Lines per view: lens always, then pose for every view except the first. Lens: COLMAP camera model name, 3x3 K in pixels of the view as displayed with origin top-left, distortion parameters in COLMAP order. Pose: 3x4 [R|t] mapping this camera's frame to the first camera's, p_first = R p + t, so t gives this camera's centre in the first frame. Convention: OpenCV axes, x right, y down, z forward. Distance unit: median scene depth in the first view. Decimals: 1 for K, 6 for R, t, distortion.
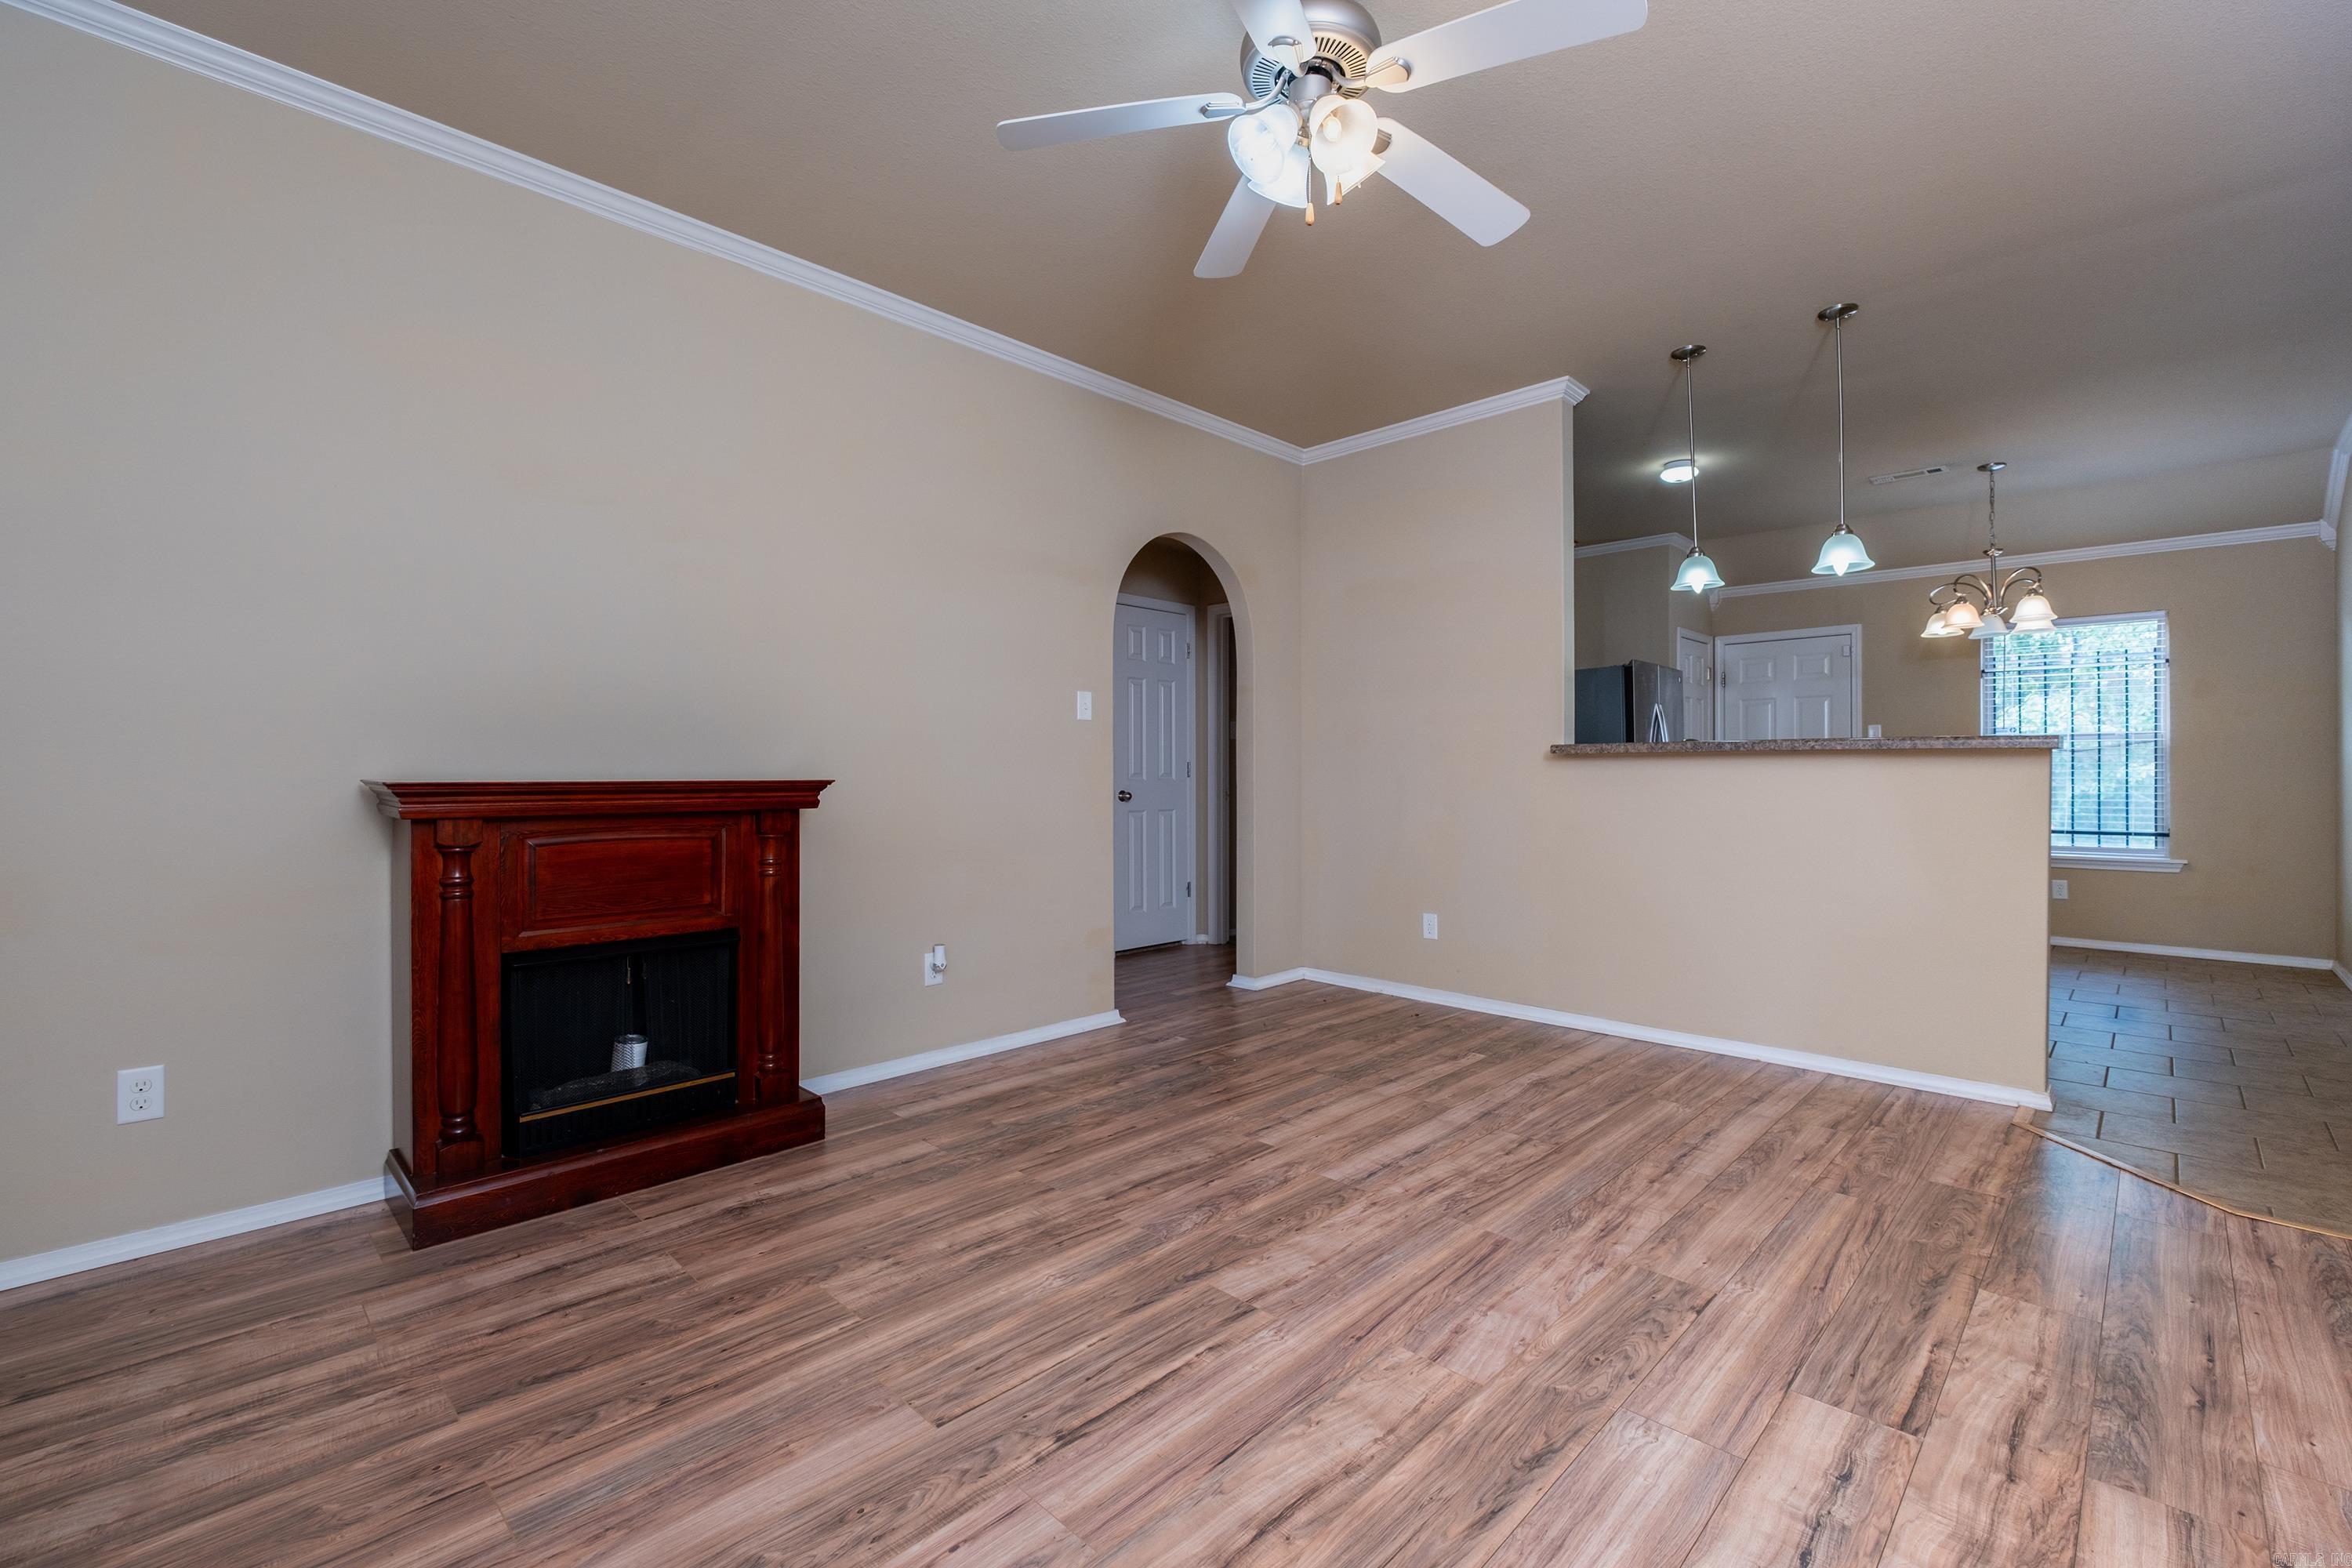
lens RADIAL K [[1008.2, 0, 1175.8], [0, 1008.2, 775.2], [0, 0, 1]] dist [0.007399, -0.008482]
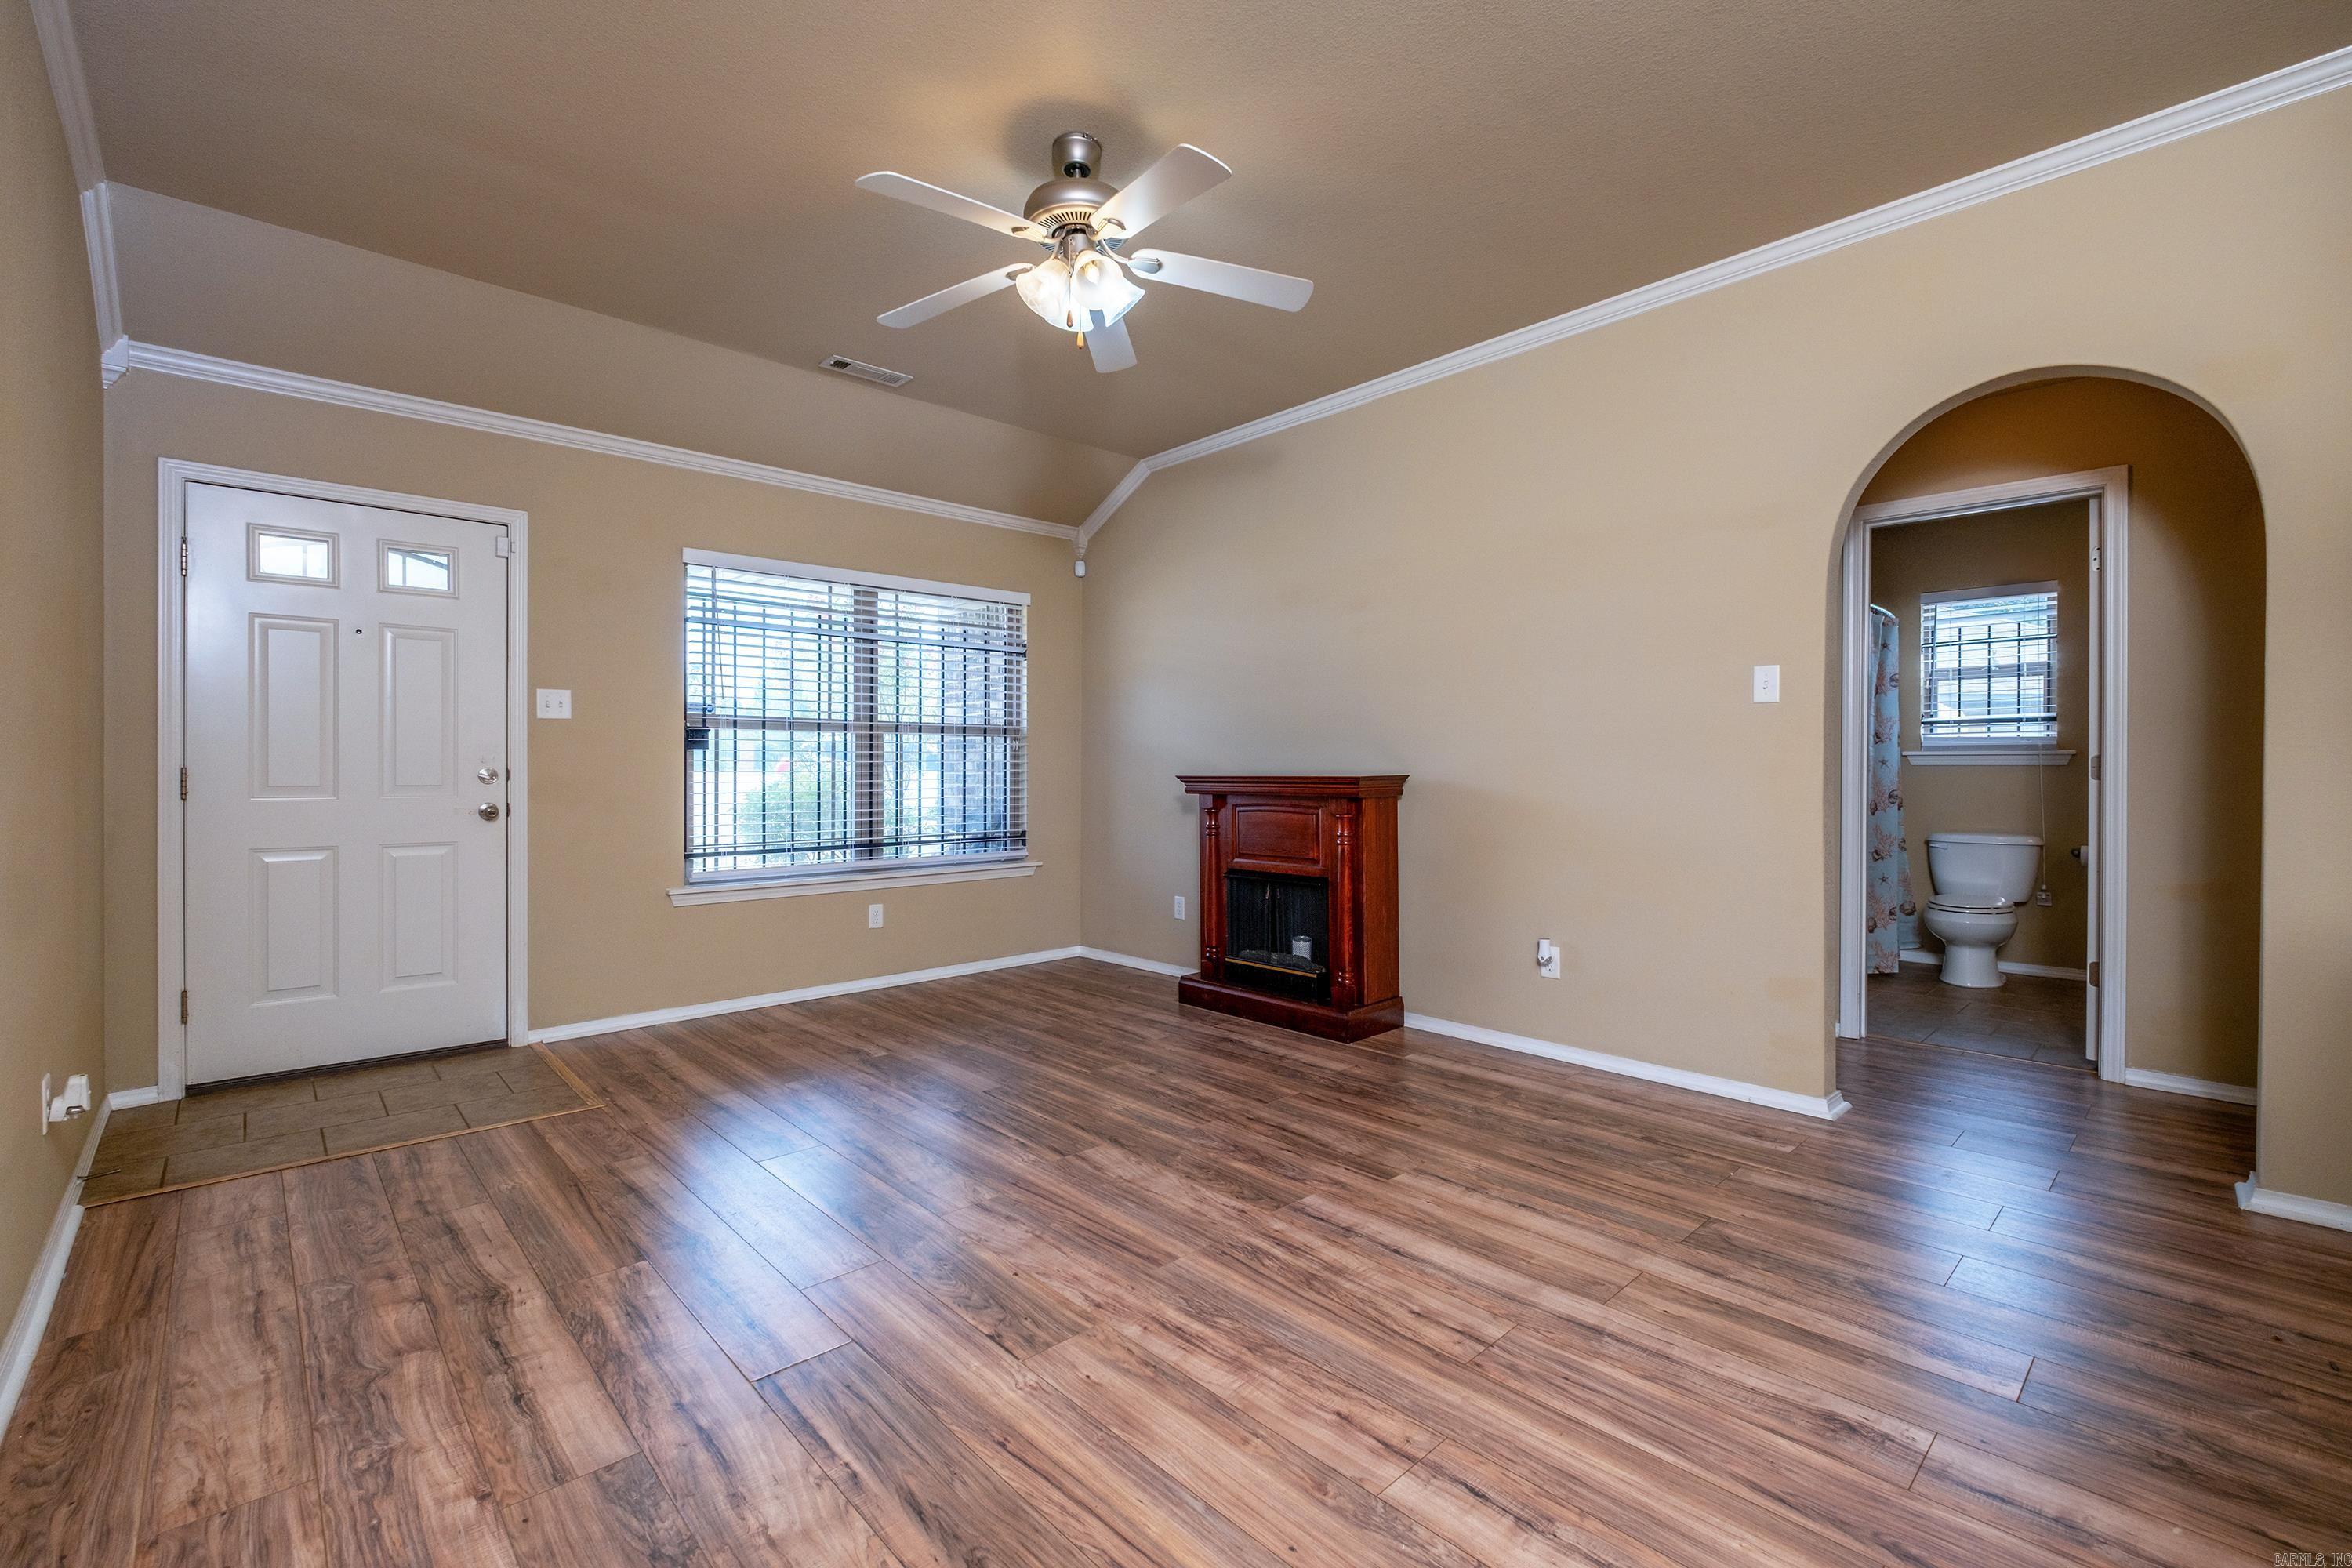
lens RADIAL K [[1008.2, 0, 1175.8], [0, 1008.2, 775.2], [0, 0, 1]] dist [0.007399, -0.008482]
pose [[-0.047004, 0.005705, -0.998878, 1.146136], [-0.001876, 0.999981, 0.005800, -0.004484], [0.998893, 0.002147, -0.046993, 0.955541]]
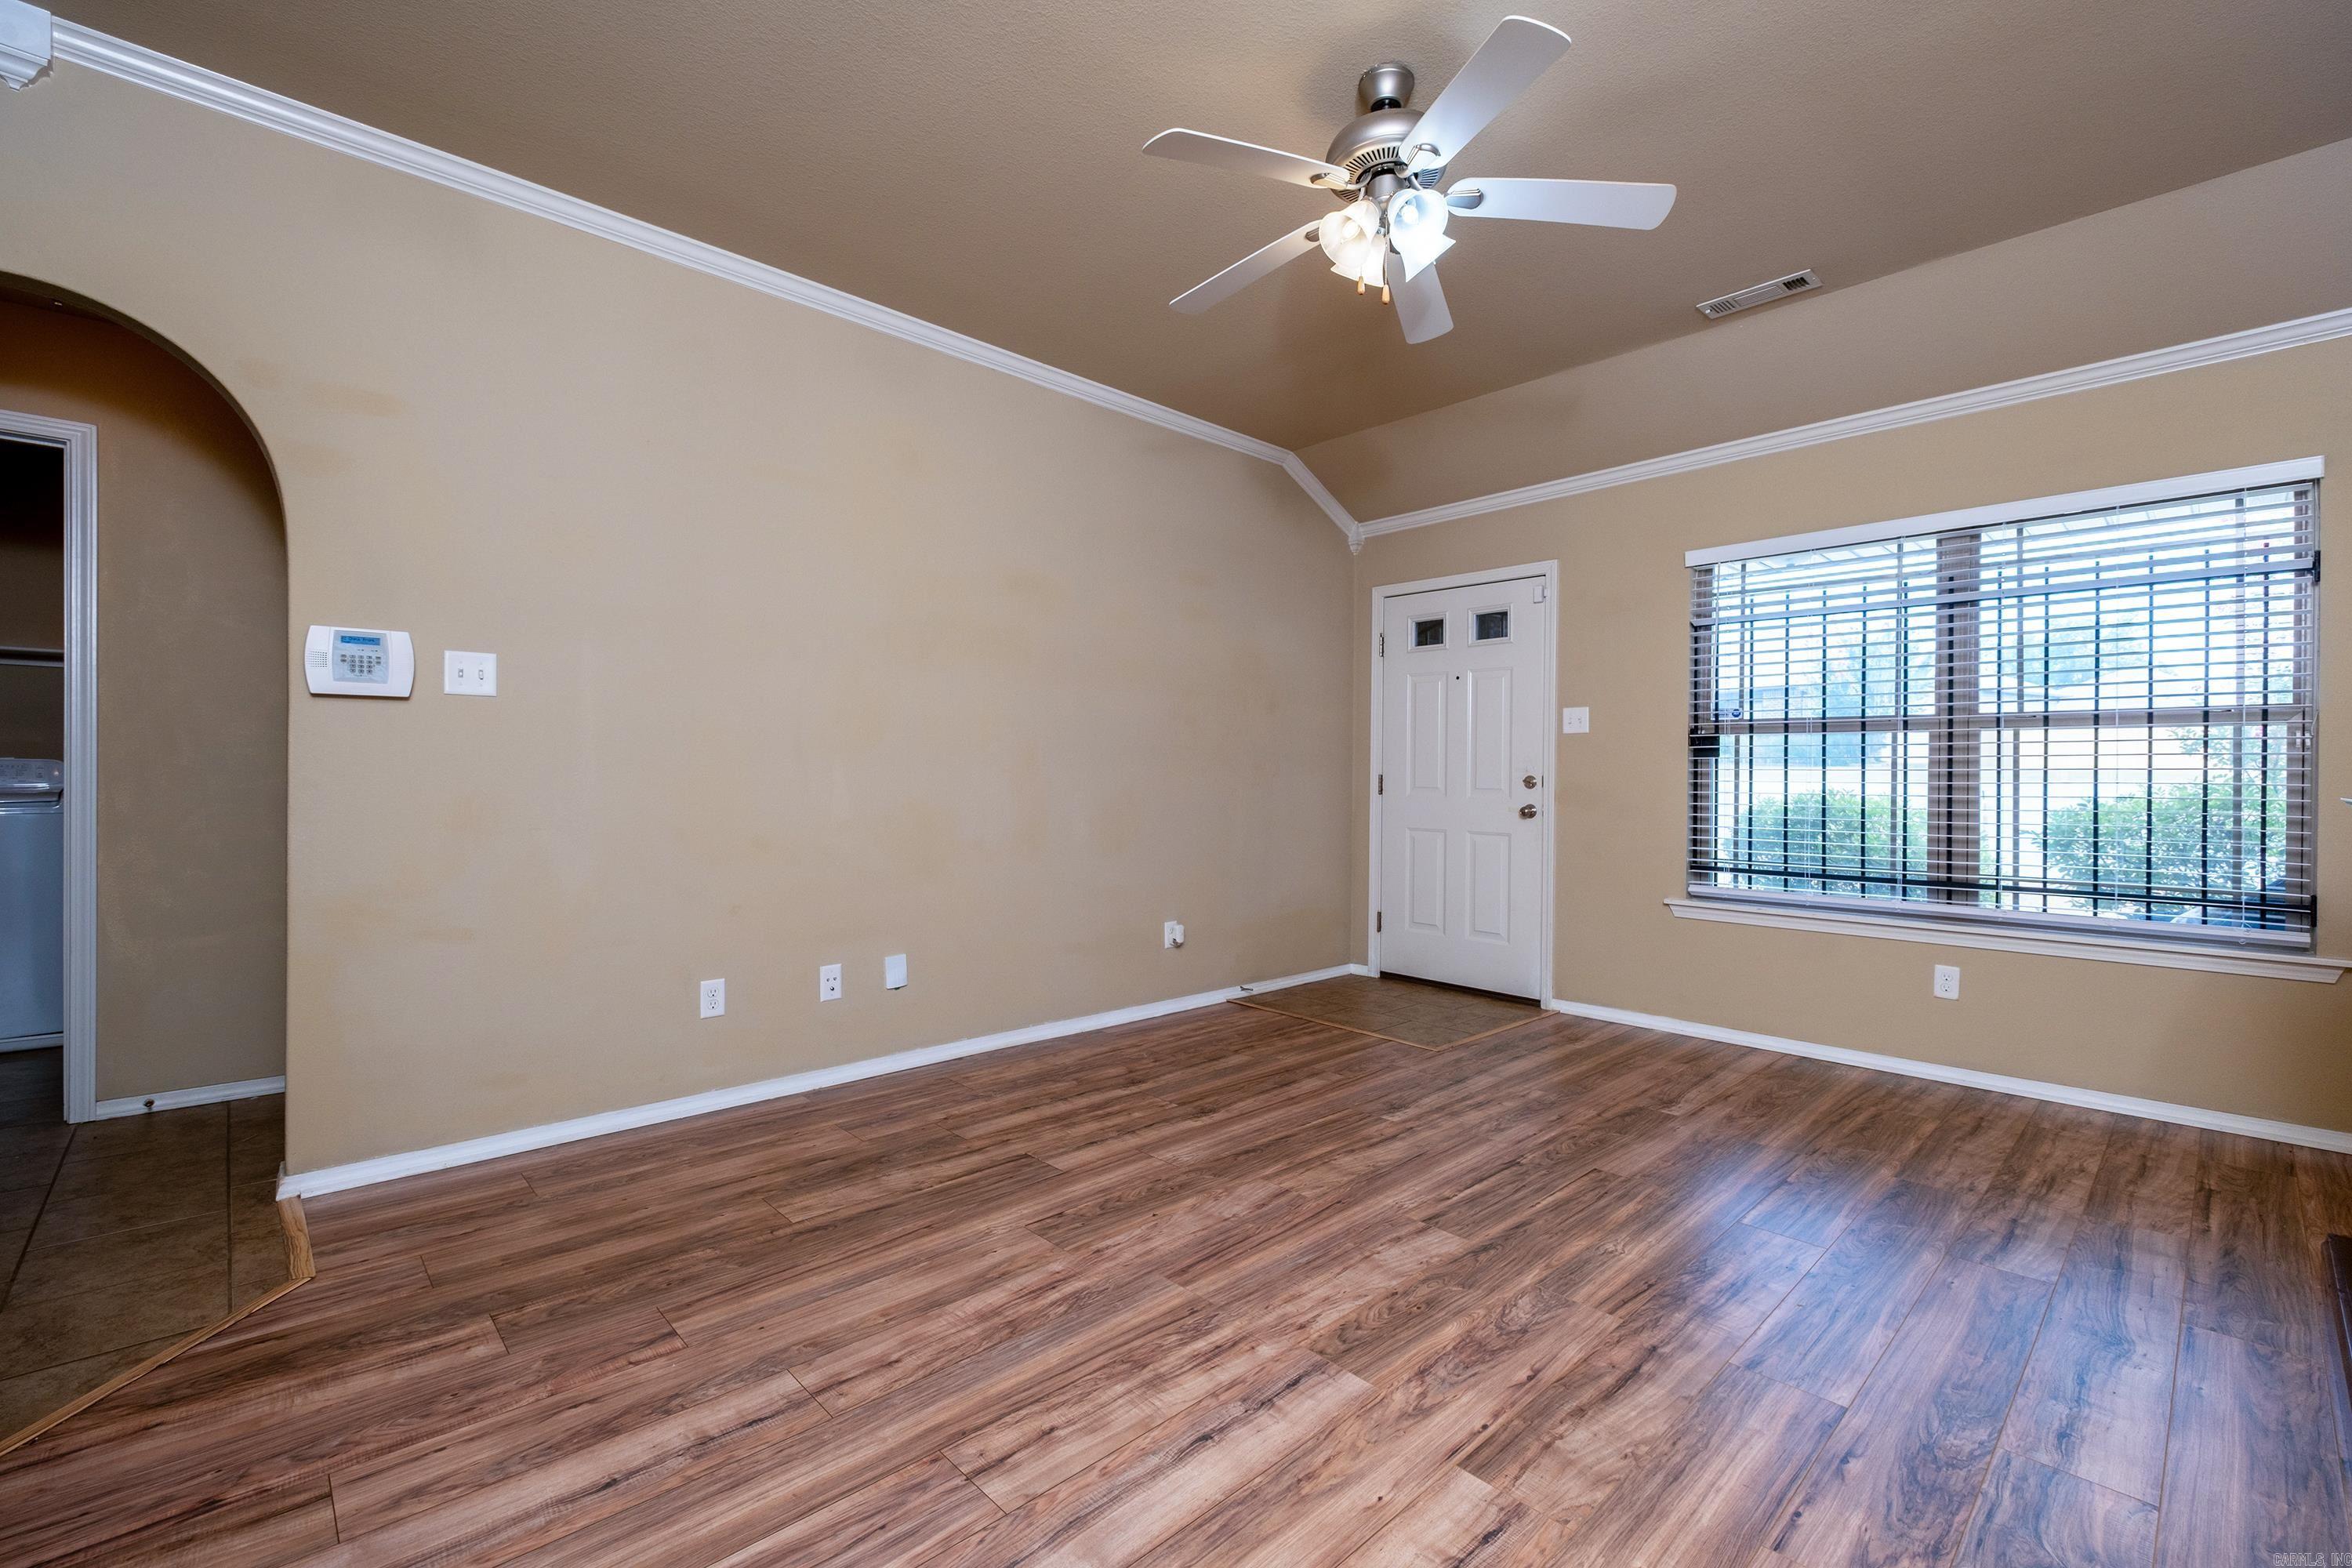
lens RADIAL K [[1008.2, 0, 1175.8], [0, 1008.2, 775.2], [0, 0, 1]] dist [0.007399, -0.008482]
pose [[-0.999232, -0.007998, 0.038353, 0.261142], [-0.007831, 0.999959, 0.004482, -0.008900], [-0.038387, 0.004178, -0.999254, 1.745201]]
